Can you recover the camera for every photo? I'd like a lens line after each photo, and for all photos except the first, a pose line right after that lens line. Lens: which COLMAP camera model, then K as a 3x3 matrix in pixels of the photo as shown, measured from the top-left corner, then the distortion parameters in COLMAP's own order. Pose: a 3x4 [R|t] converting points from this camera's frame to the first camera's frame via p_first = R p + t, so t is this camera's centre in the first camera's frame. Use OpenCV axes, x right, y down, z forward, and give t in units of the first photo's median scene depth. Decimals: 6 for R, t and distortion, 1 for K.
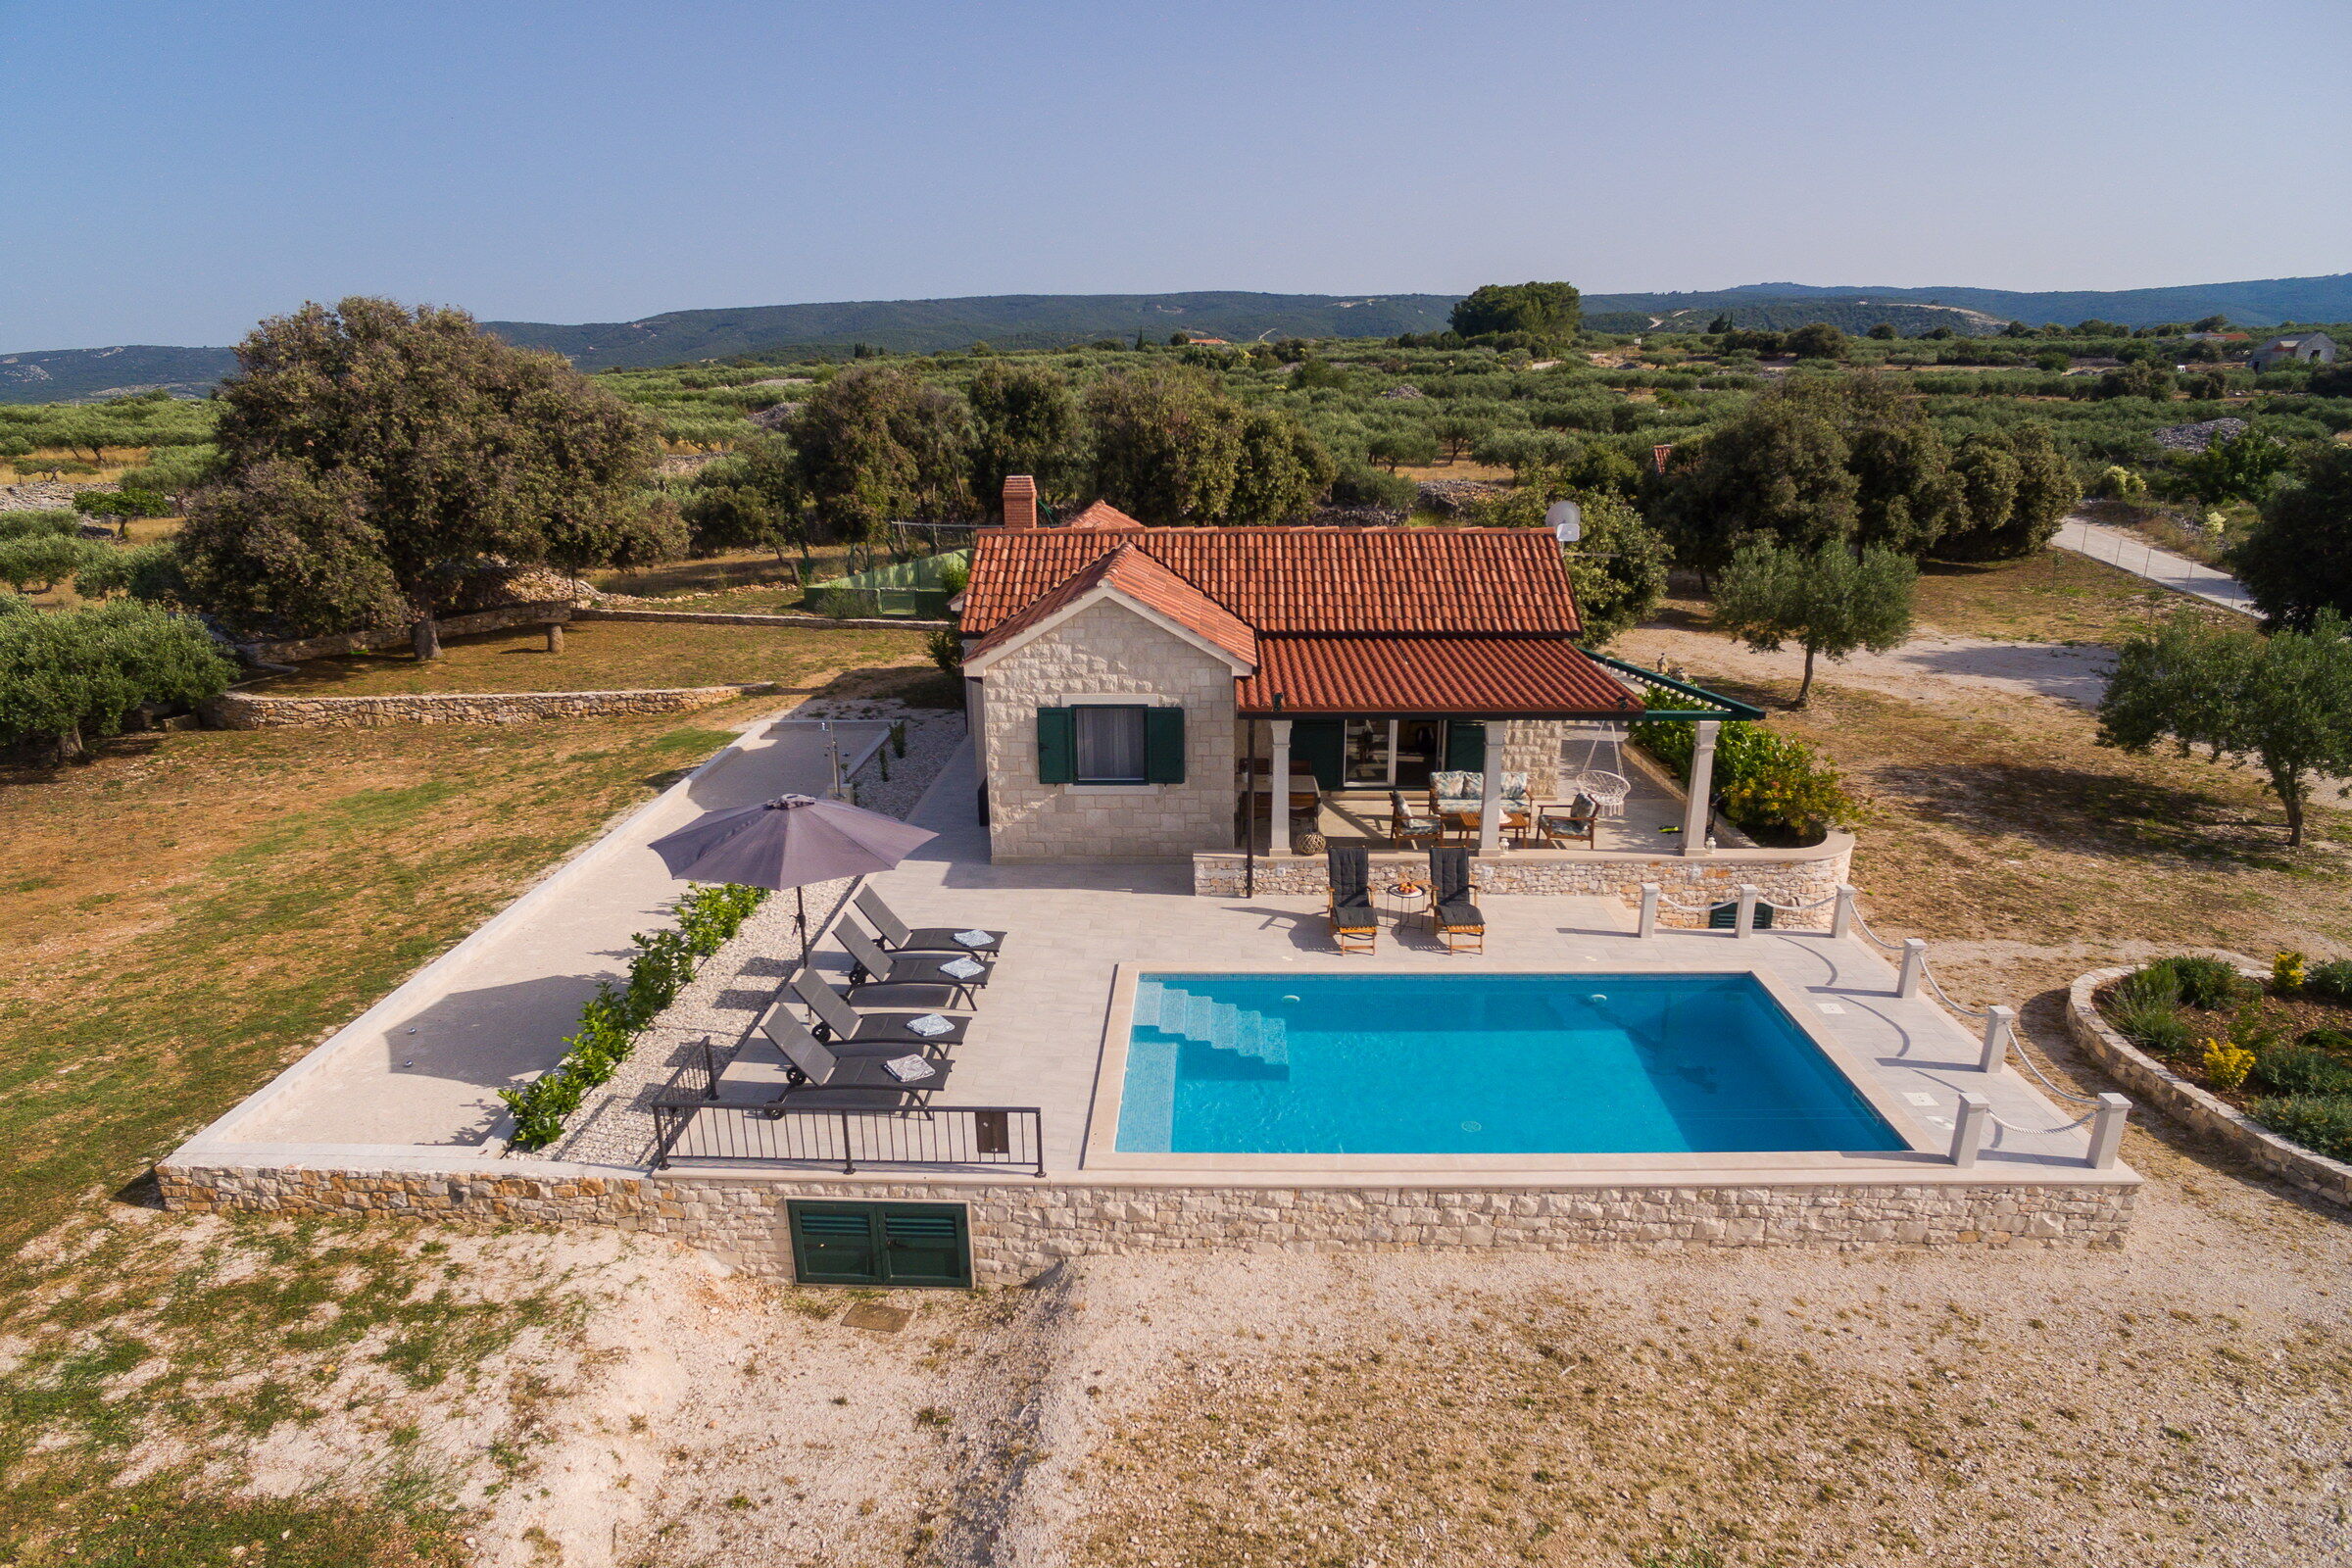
lens RADIAL K [[1352.1, 0, 1165.9], [0, 1352.1, 783.6], [0, 0, 1]] dist [-0.113702, 0.078979]
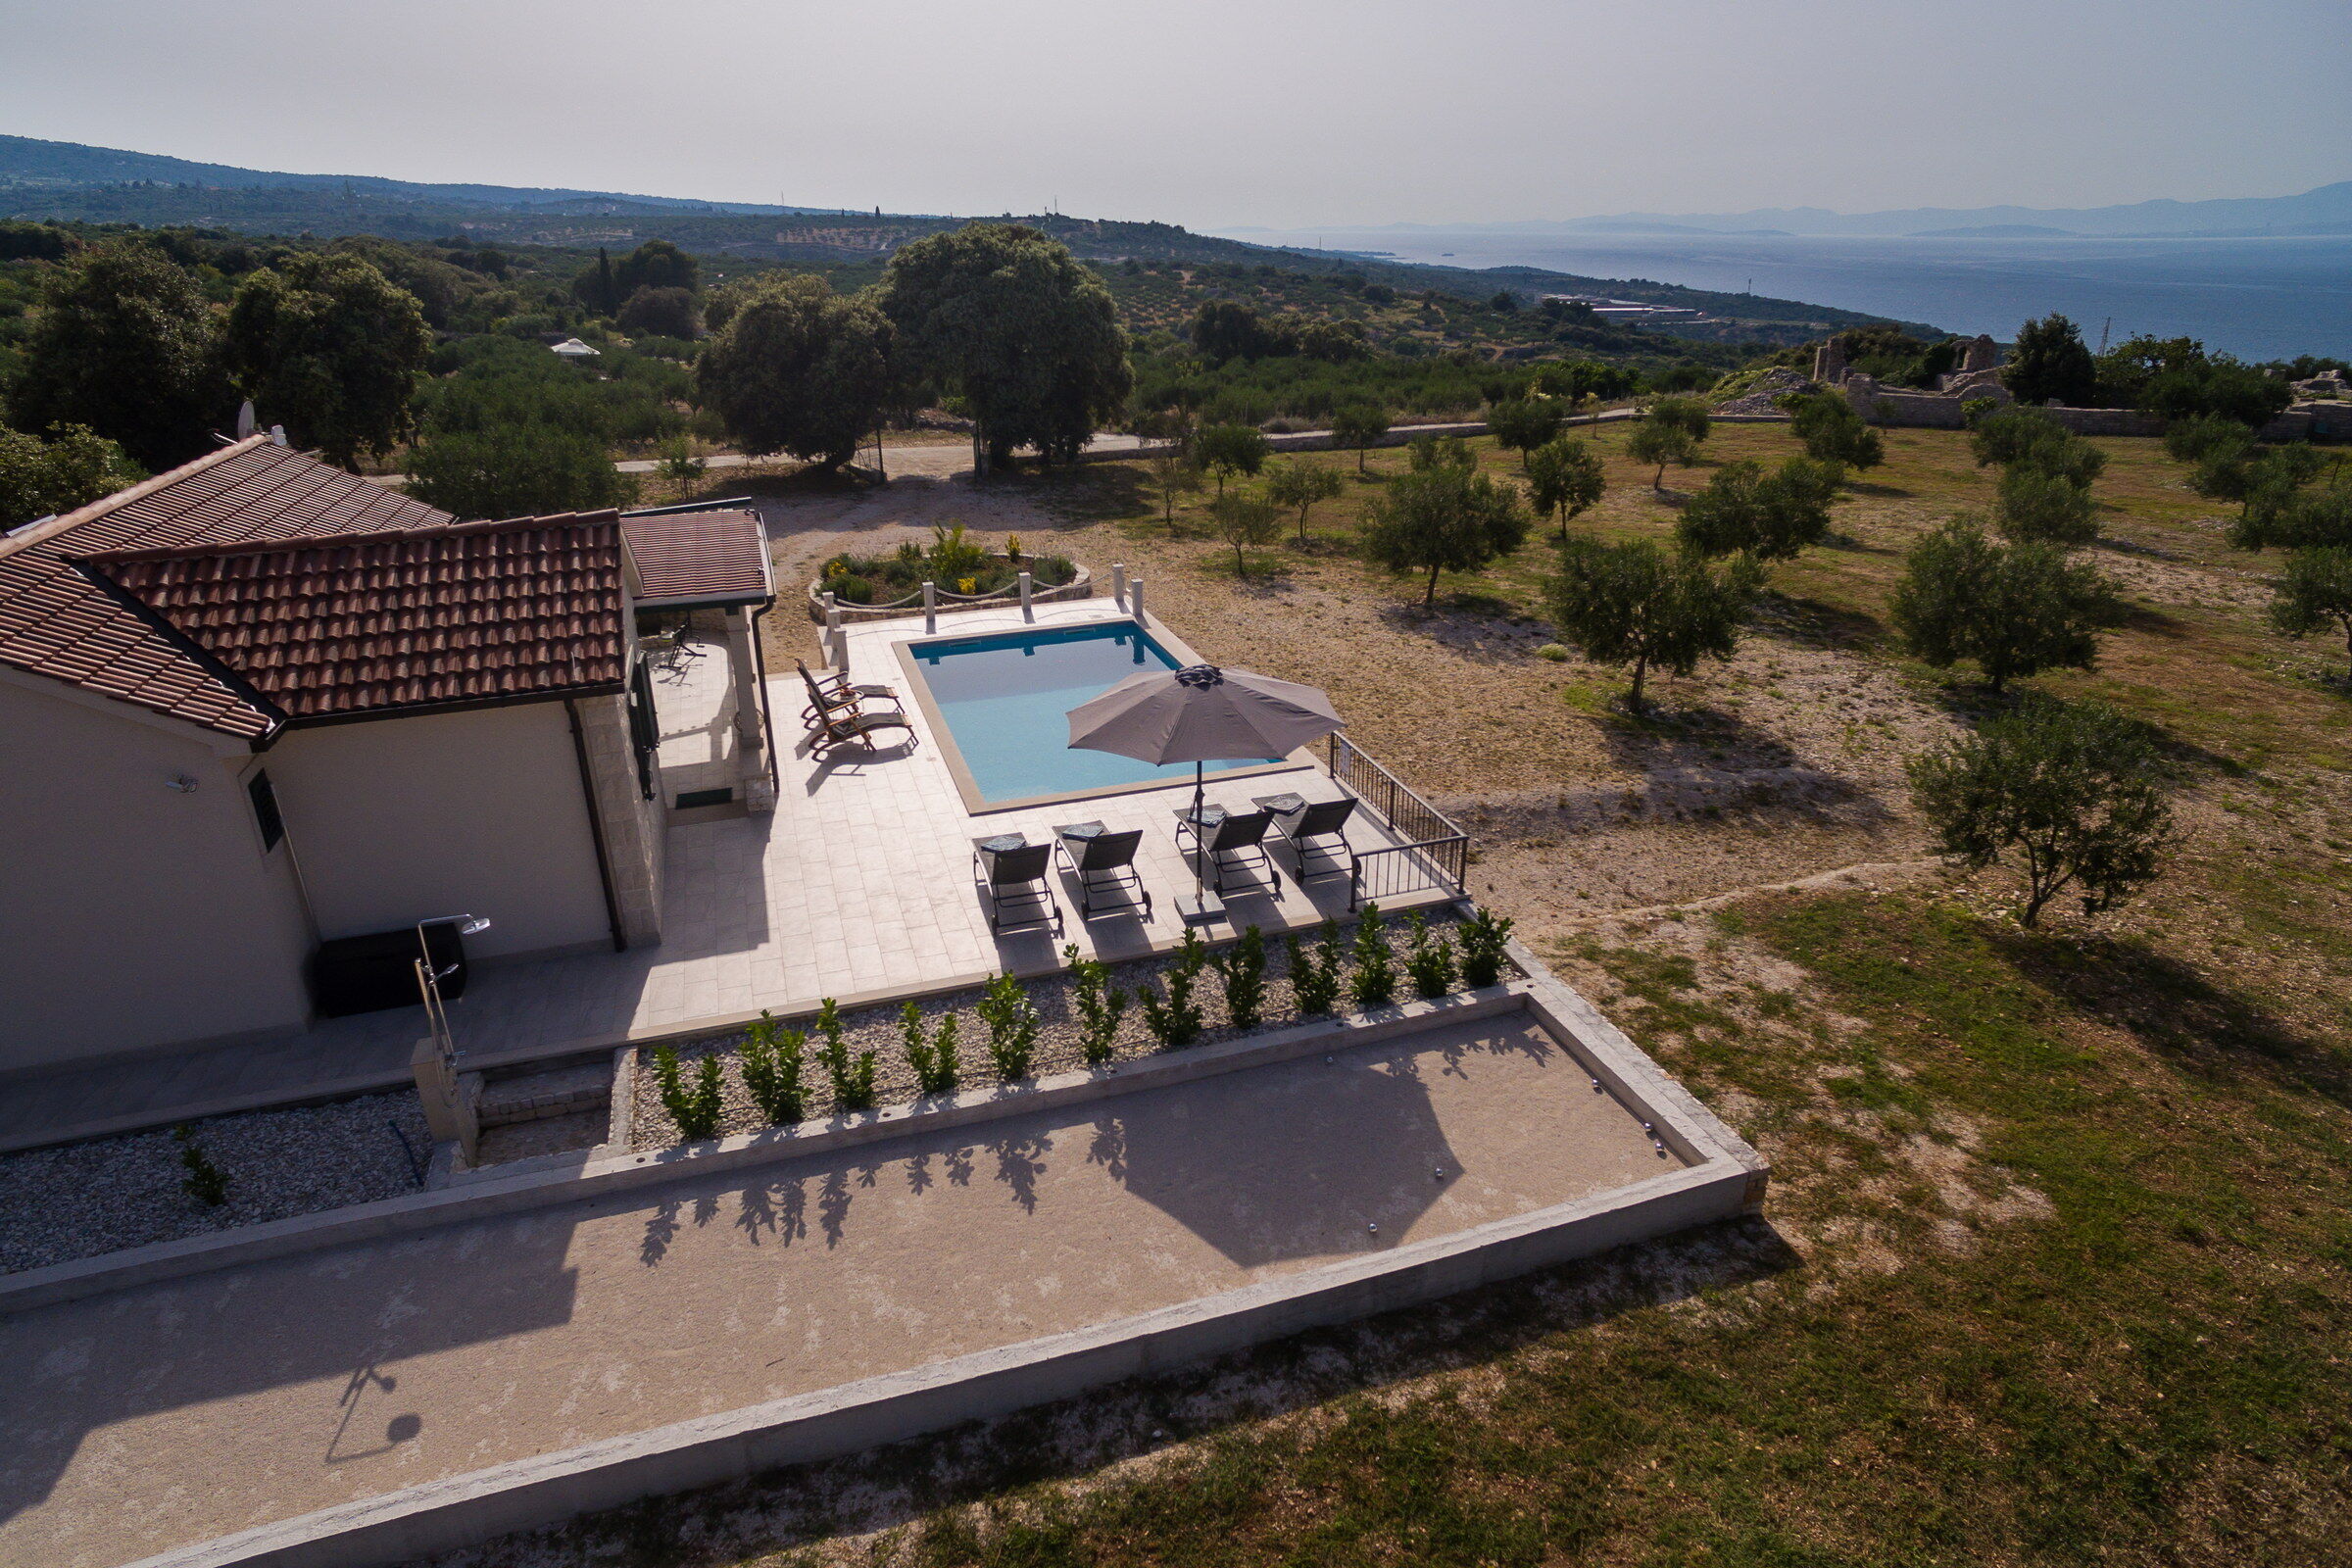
lens RADIAL K [[1352.1, 0, 1165.9], [0, 1352.1, 783.6], [0, 0, 1]] dist [-0.113702, 0.078979]
pose [[-0.331697, -0.344138, 0.878377, -1.415235], [0.278022, 0.854079, 0.439606, -0.426927], [-0.901488, 0.390024, -0.187617, 1.529221]]
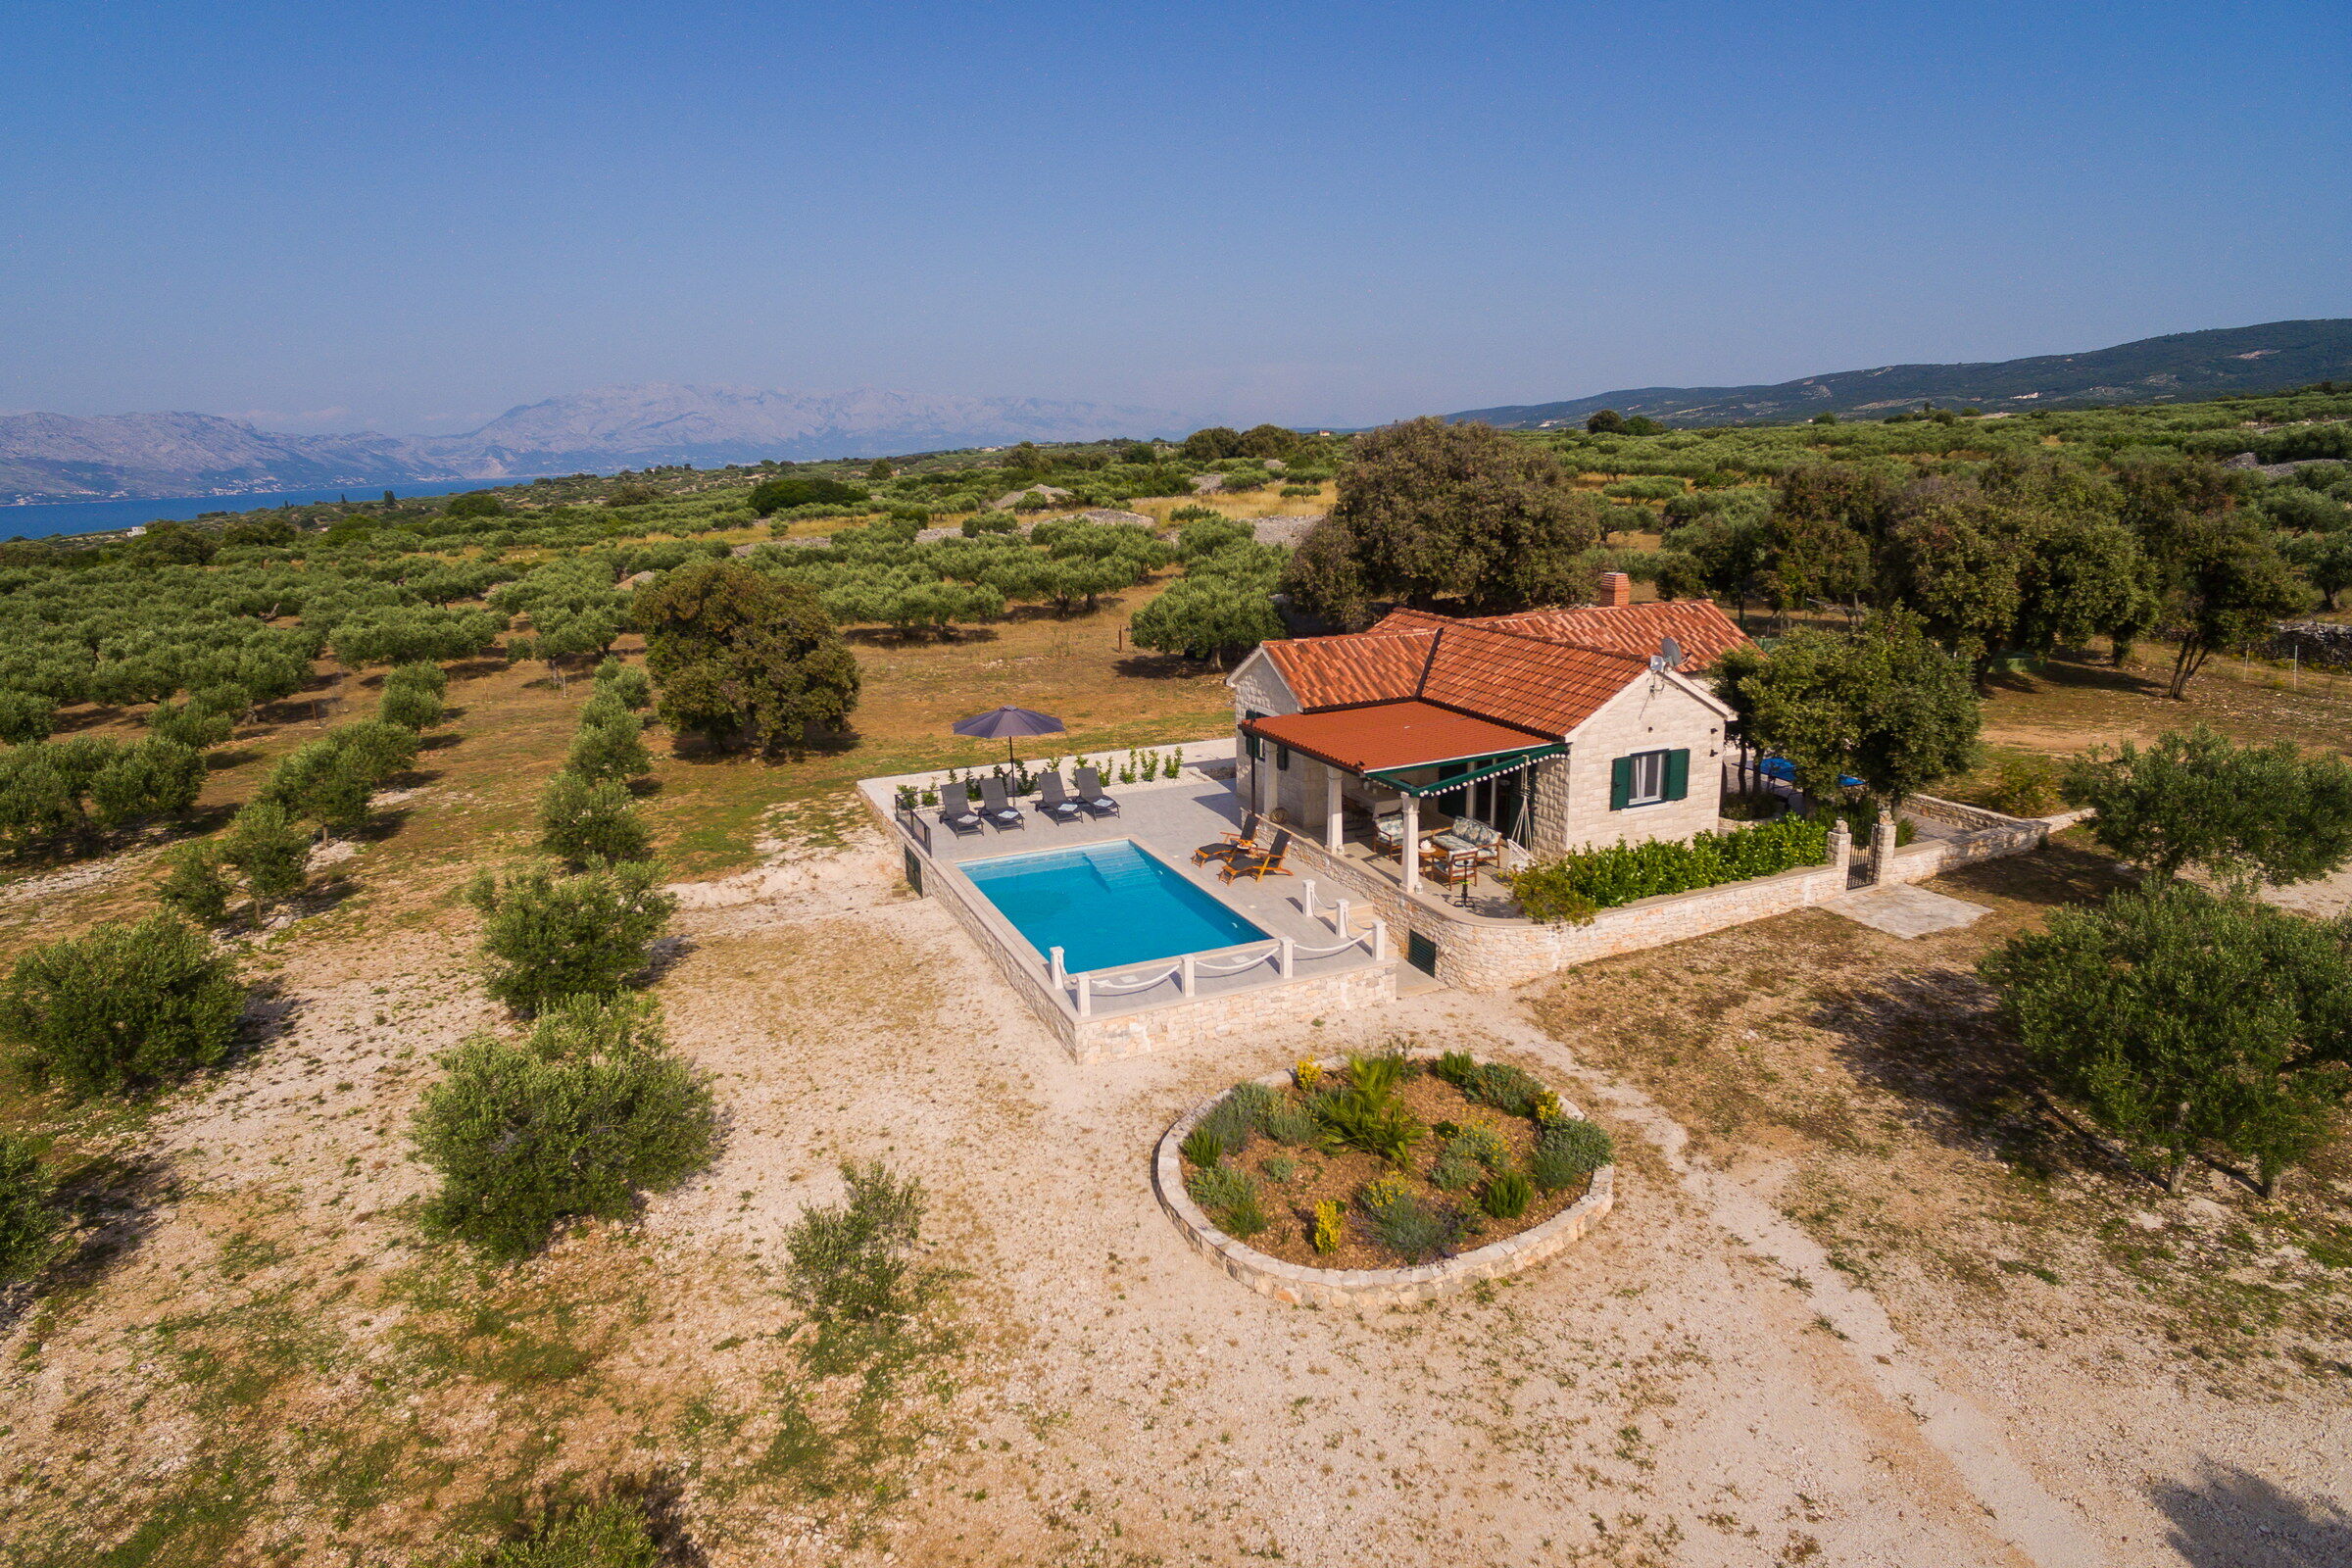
lens RADIAL K [[1352.1, 0, 1165.9], [0, 1352.1, 783.6], [0, 0, 1]] dist [-0.113702, 0.078979]
pose [[0.423487, 0.218338, -0.879197, 2.402646], [-0.227539, 0.965045, 0.130057, -0.281944], [0.876861, 0.144975, 0.458364, 0.229541]]
